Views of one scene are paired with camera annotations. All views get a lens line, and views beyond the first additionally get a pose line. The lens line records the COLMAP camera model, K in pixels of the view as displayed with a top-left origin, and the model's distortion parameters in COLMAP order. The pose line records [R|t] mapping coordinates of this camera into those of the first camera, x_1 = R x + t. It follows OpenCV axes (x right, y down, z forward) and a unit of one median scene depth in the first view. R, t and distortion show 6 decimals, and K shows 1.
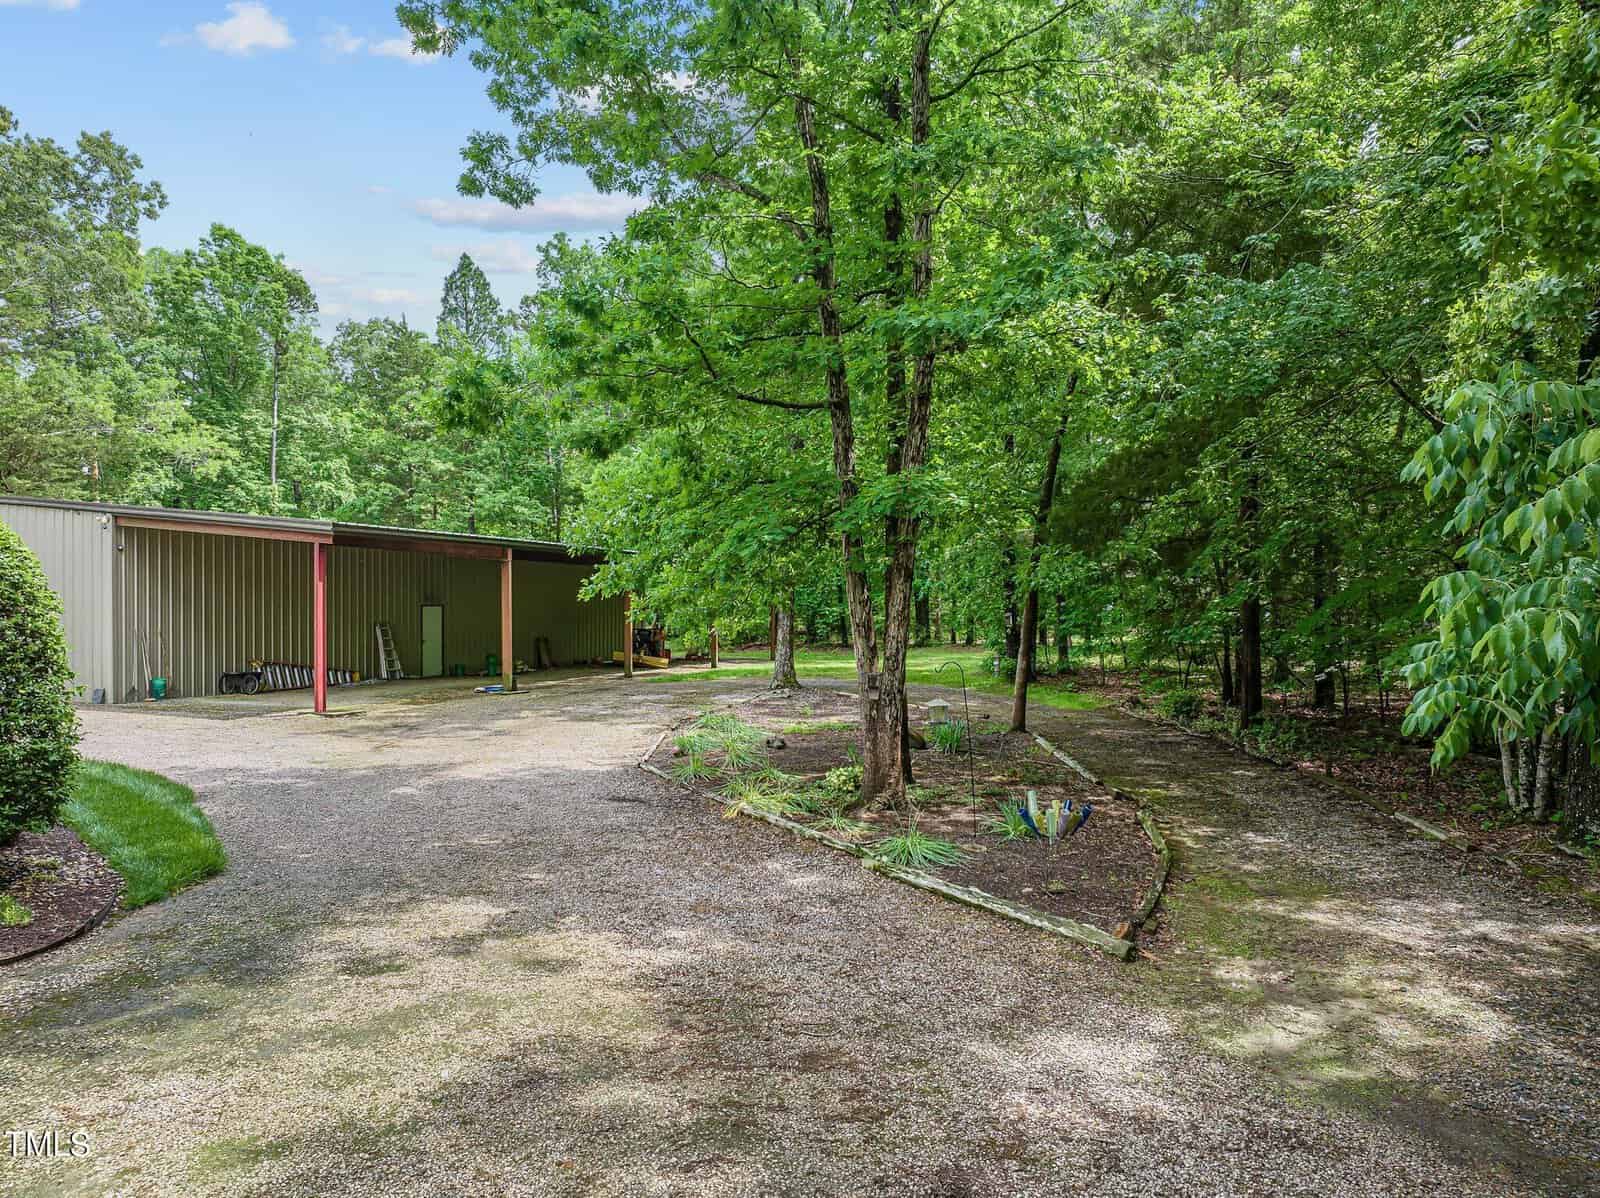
lens RADIAL K [[1115.7, 0, 795.7], [0, 1115.7, 620.4], [0, 0, 1]] dist [-0.036980, 0.004474]
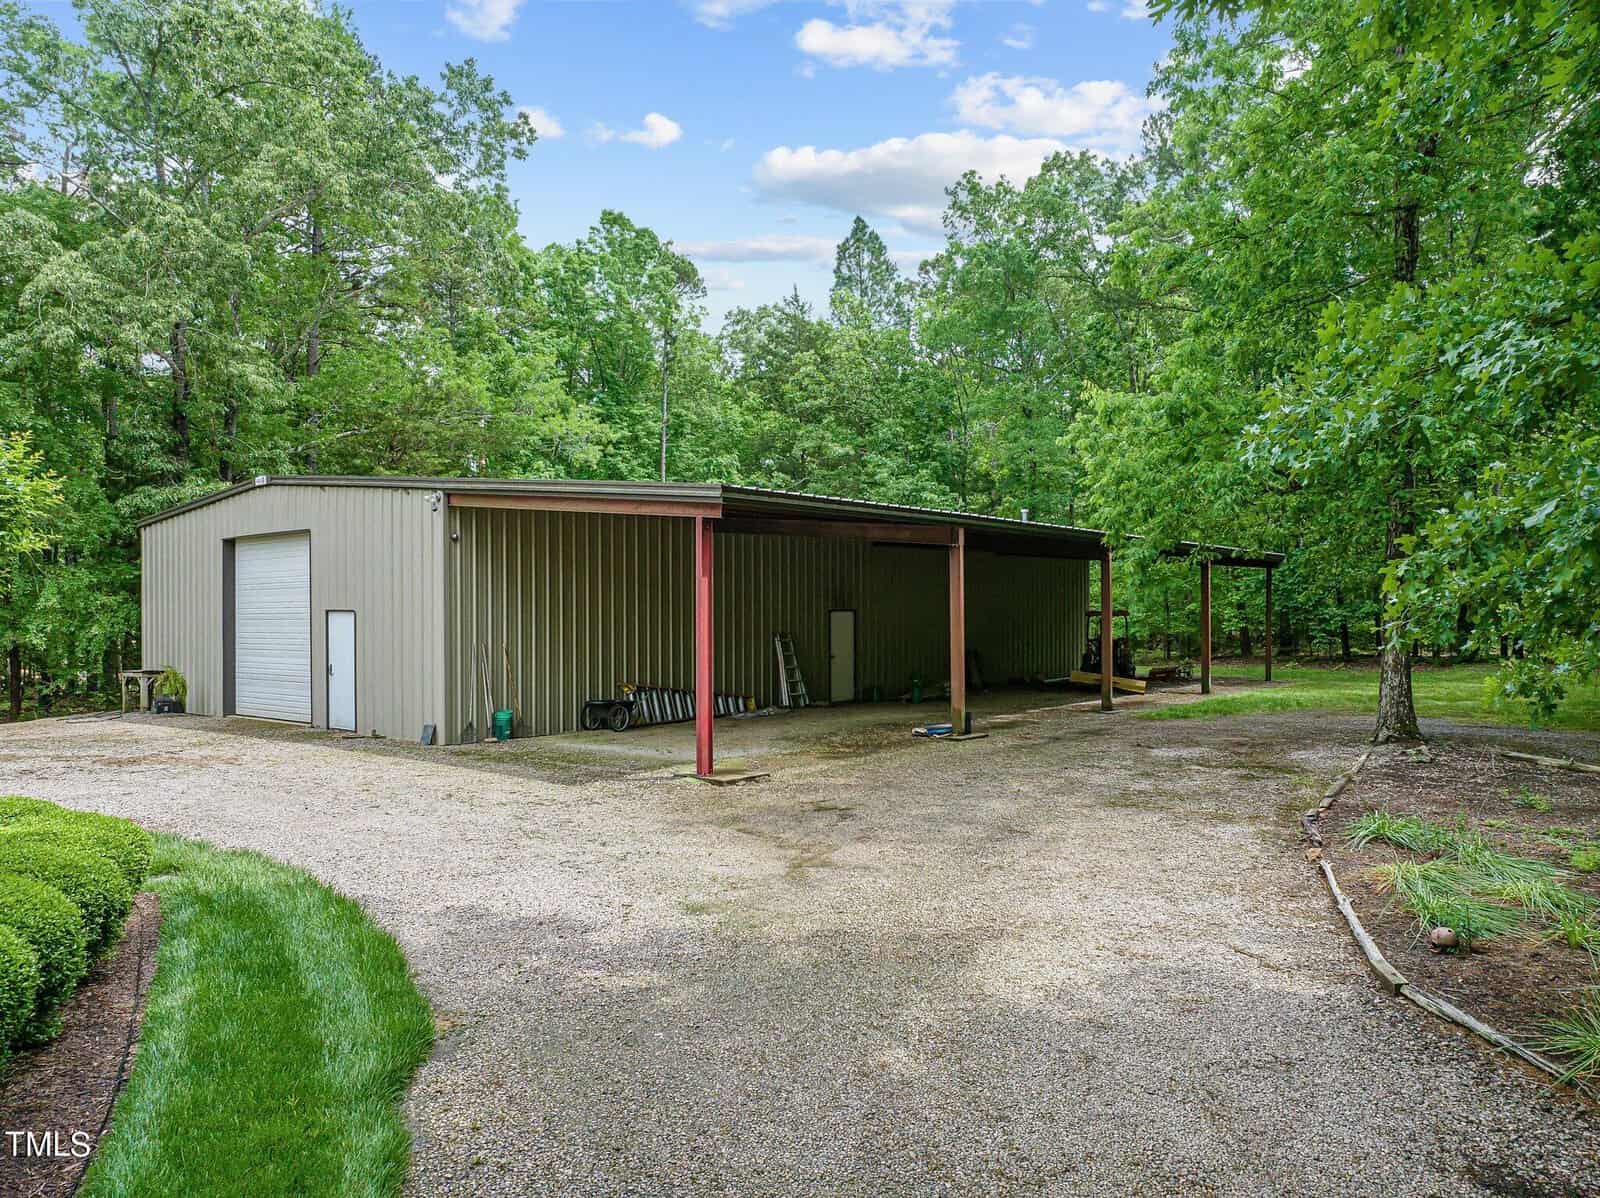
lens RADIAL K [[1115.7, 0, 795.7], [0, 1115.7, 620.4], [0, 0, 1]] dist [-0.036980, 0.004474]
pose [[0.945705, -0.003340, -0.325010, -0.066236], [0.002413, 0.999992, -0.003255, -0.002548], [0.325018, 0.002294, 0.945705, 0.159645]]
